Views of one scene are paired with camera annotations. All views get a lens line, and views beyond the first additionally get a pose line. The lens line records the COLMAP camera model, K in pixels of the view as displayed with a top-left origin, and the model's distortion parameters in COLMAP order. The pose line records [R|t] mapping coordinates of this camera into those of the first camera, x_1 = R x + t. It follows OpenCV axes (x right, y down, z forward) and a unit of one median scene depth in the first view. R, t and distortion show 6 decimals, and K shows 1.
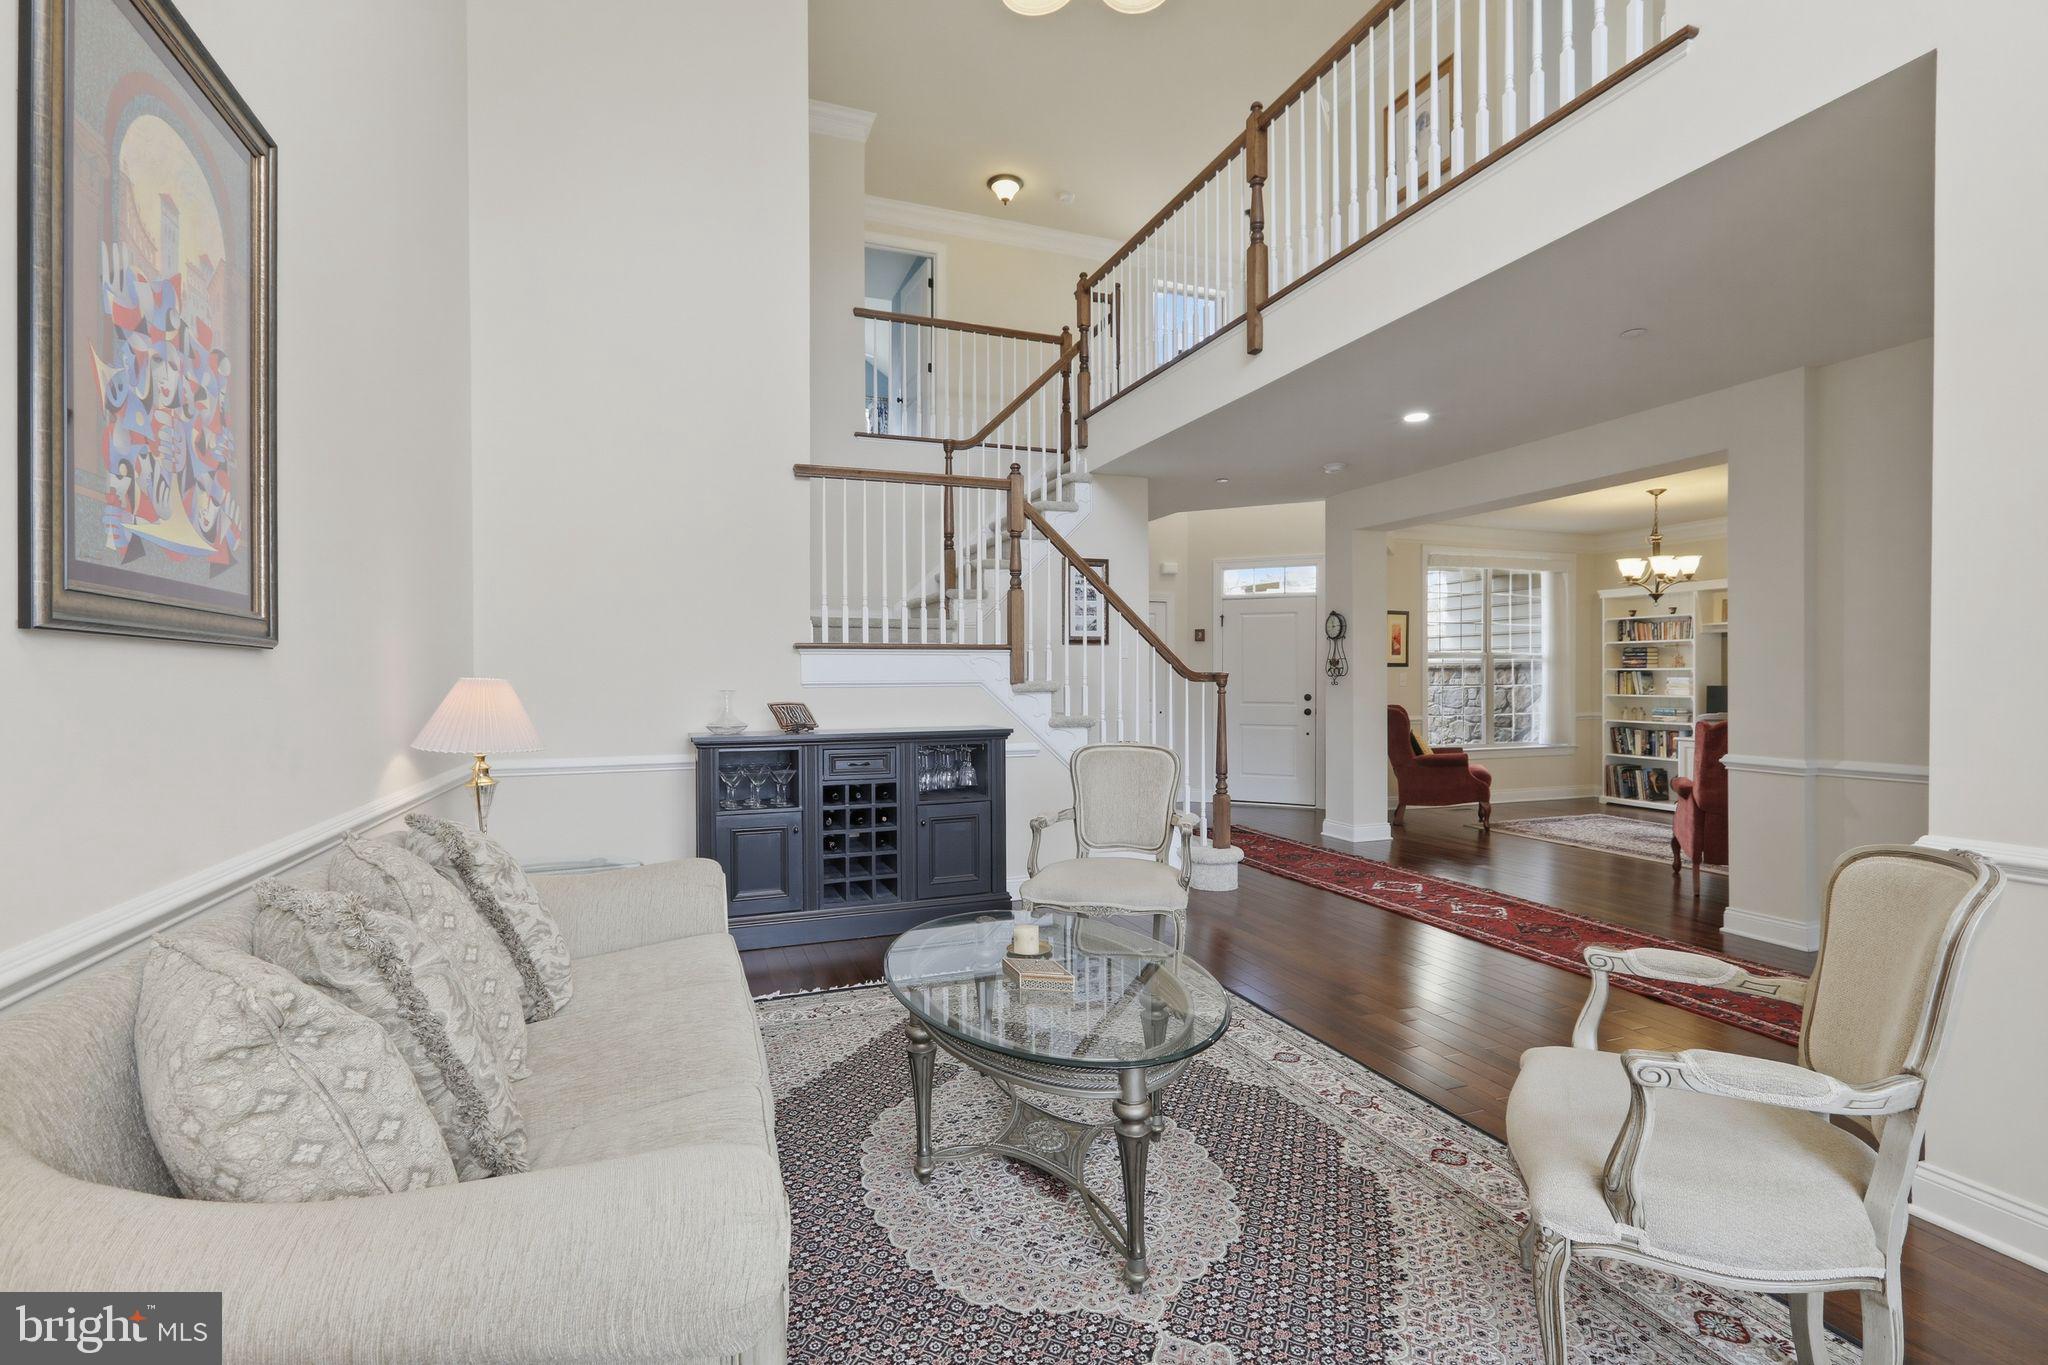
lens RADIAL K [[925.1, 0, 1022.0], [0, 925.1, 668.7], [0, 0, 1]] dist [-0.001445, 0.004193]
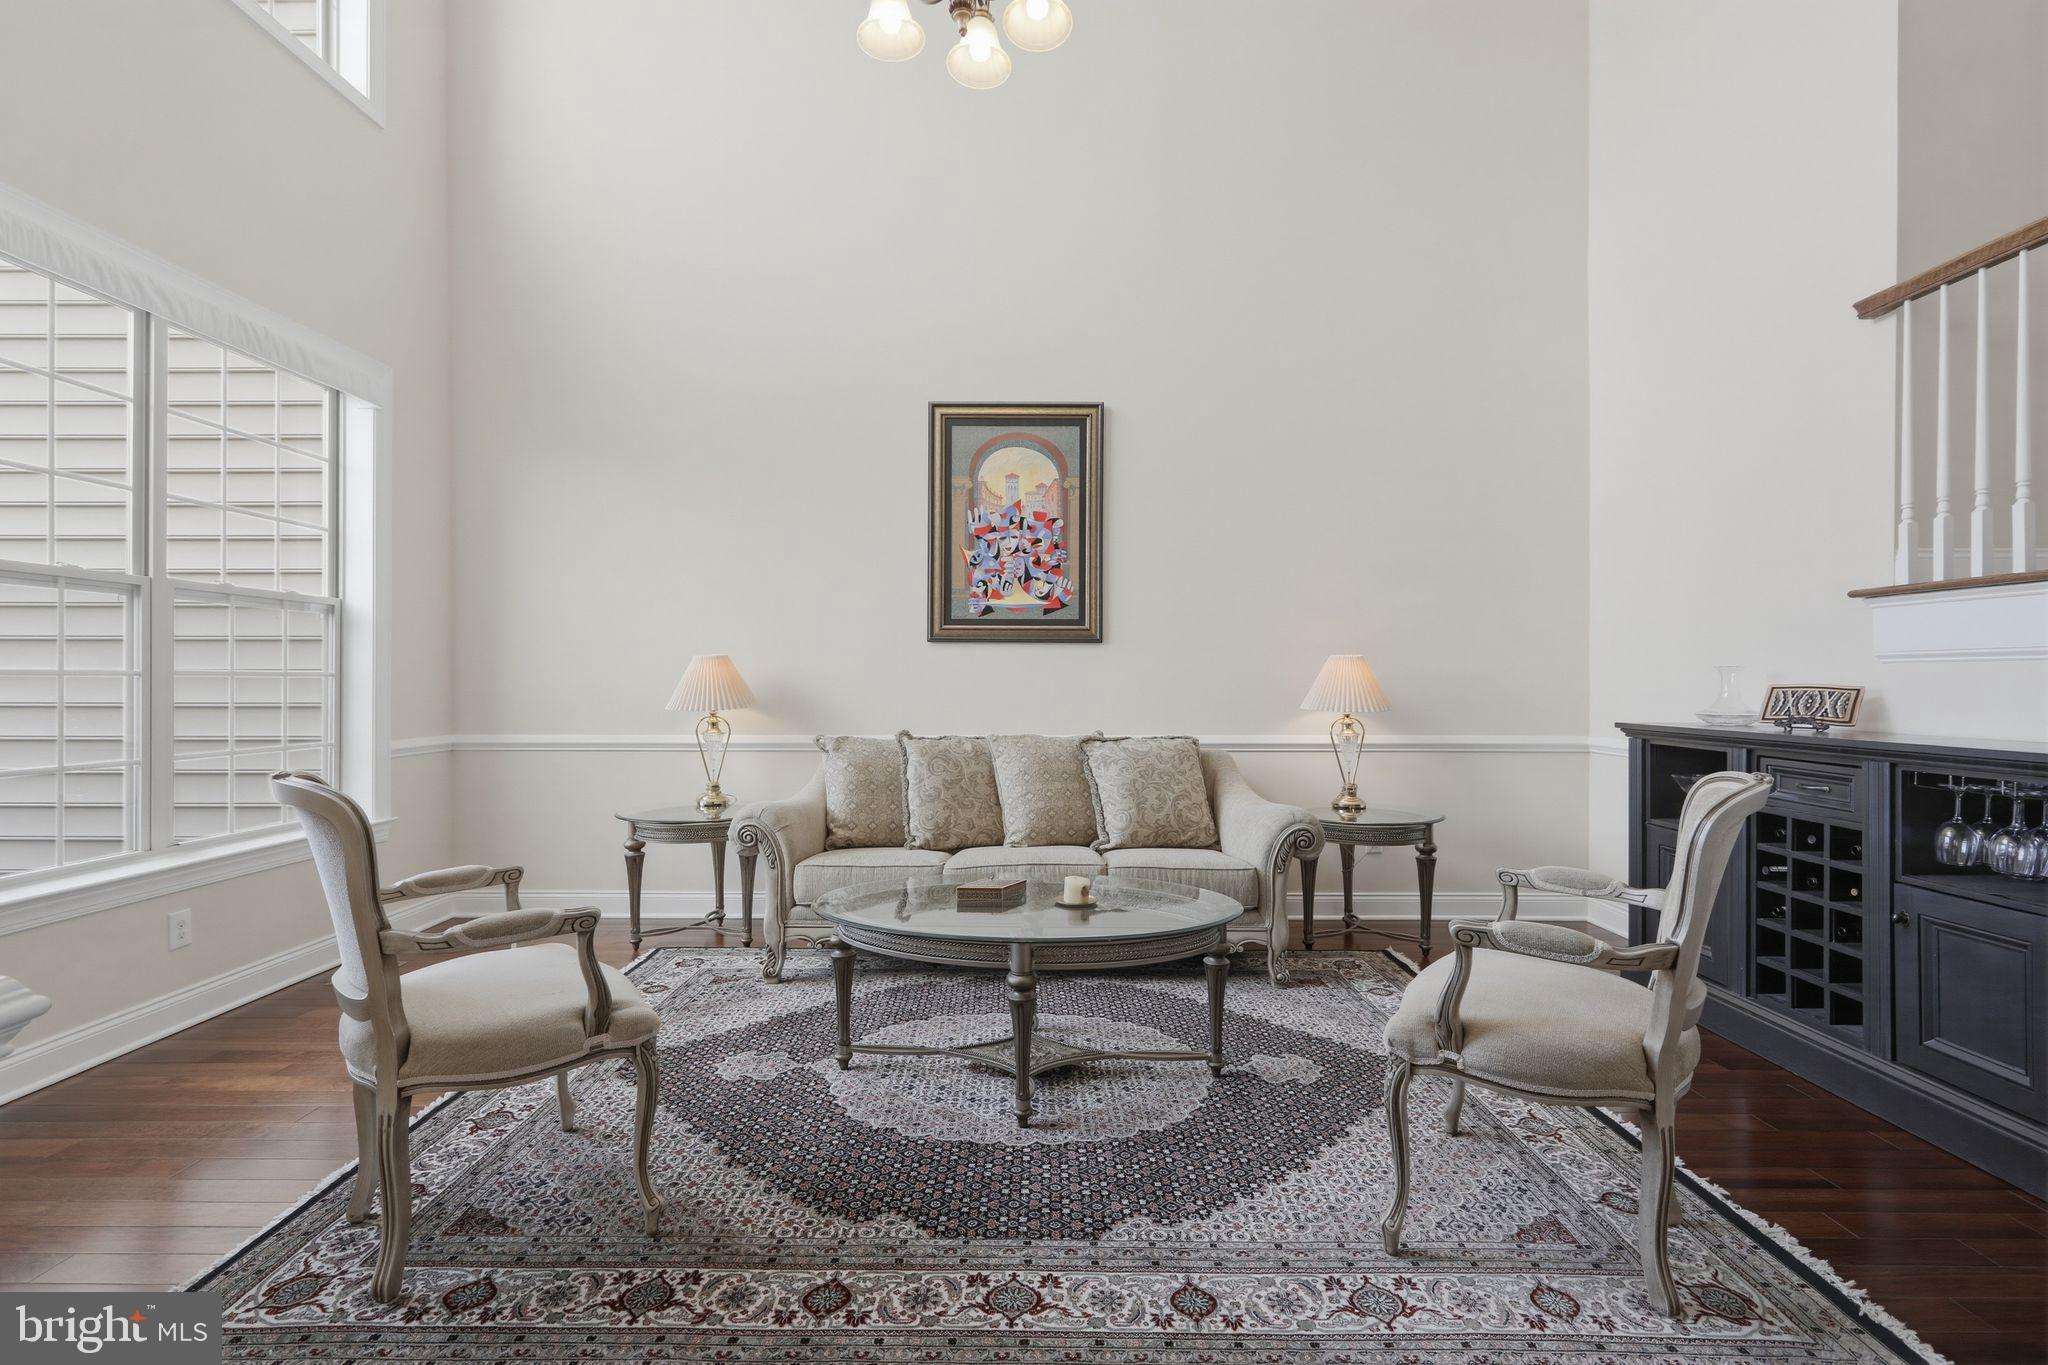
lens RADIAL K [[925.1, 0, 1022.0], [0, 925.1, 668.7], [0, 0, 1]] dist [-0.001445, 0.004193]
pose [[-0.367218, -0.006455, -0.930112, 1.107685], [0.009963, 0.999891, -0.010873, 0.054132], [0.930081, -0.013260, -0.367114, 1.454586]]
